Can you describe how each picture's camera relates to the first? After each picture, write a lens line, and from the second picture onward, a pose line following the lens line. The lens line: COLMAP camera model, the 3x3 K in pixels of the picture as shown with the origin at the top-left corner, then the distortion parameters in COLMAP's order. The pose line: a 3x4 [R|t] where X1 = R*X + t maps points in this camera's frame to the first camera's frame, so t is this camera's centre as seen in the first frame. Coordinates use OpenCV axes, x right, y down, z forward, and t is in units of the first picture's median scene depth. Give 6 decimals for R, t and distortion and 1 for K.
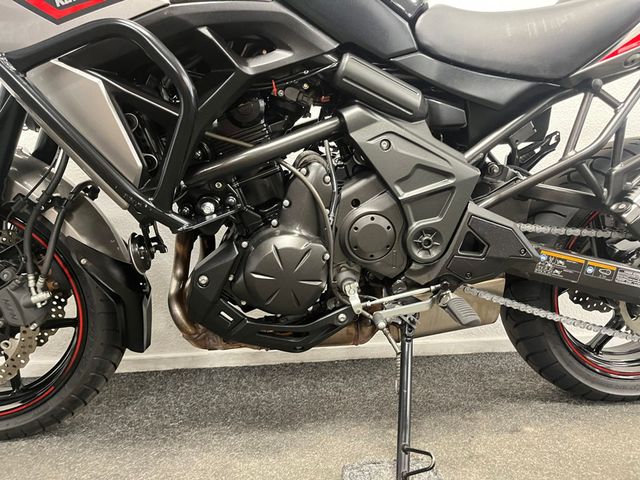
lens RADIAL K [[480.7, 0, 320.0], [0, 480.7, 240.0], [0, 0, 1]] dist [0.002768, -0.003932]
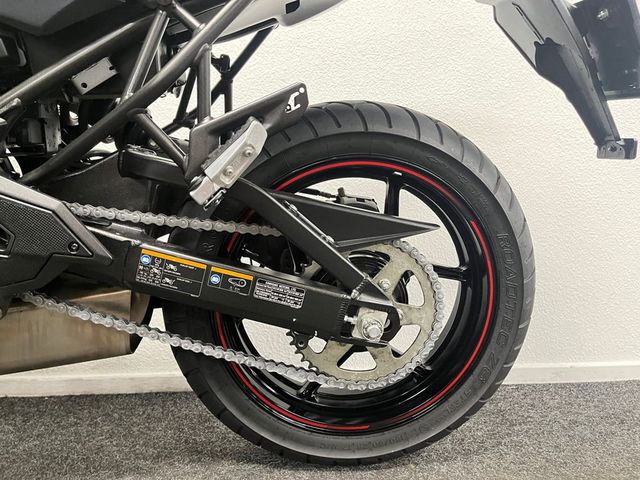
lens RADIAL K [[480.7, 0, 320.0], [0, 480.7, 240.0], [0, 0, 1]] dist [0.002768, -0.003932]
pose [[0.999635, 0.025455, 0.009002, 0.704256], [-0.025027, 0.998683, -0.044793, 0.033308], [-0.010130, 0.044551, 0.998956, 0.305953]]
